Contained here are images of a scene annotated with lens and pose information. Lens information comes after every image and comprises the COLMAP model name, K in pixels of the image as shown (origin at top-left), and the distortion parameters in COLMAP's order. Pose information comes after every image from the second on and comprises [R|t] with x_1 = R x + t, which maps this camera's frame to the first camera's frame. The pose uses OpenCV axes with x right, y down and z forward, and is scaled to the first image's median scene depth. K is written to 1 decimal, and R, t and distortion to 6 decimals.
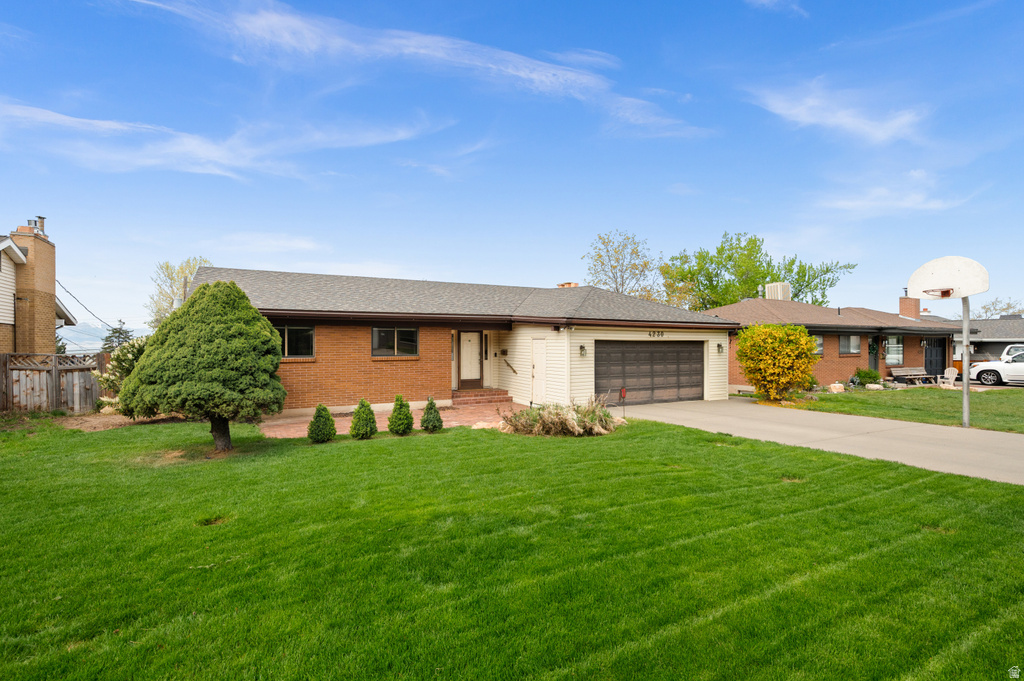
lens RADIAL K [[459.1, 0, 512.0], [0, 459.1, 340.5], [0, 0, 1]] dist [-0.000044, 0.000403]
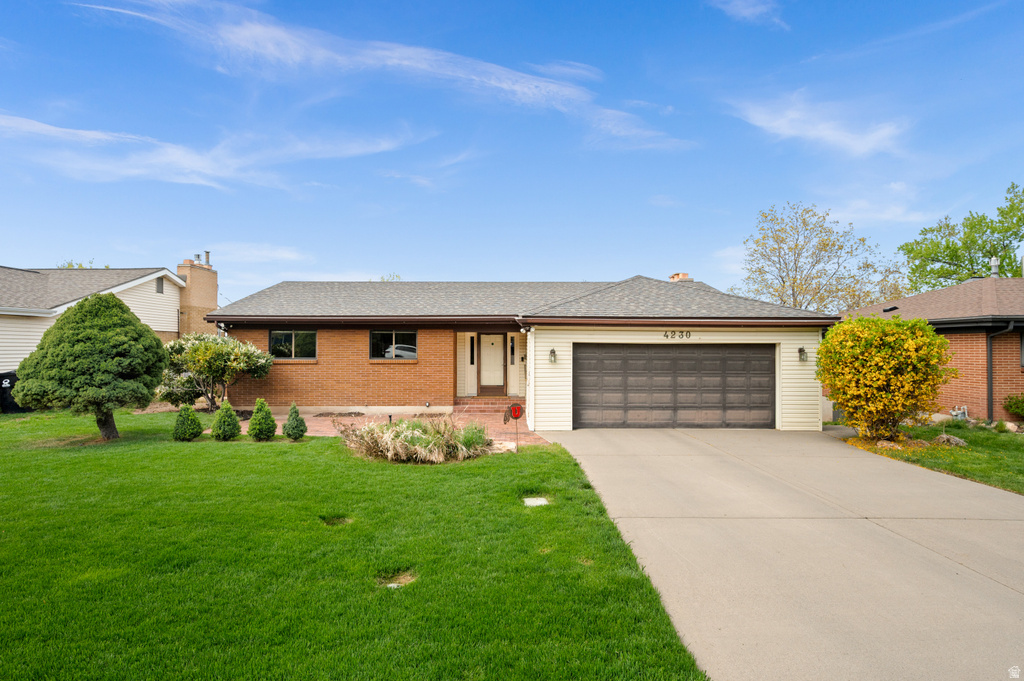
lens RADIAL K [[459.1, 0, 512.0], [0, 459.1, 340.5], [0, 0, 1]] dist [-0.000044, 0.000403]
pose [[0.894259, -0.003359, -0.447538, 0.418919], [0.001267, 0.999987, -0.004973, -0.001381], [0.447549, 0.003881, 0.894251, 0.221062]]
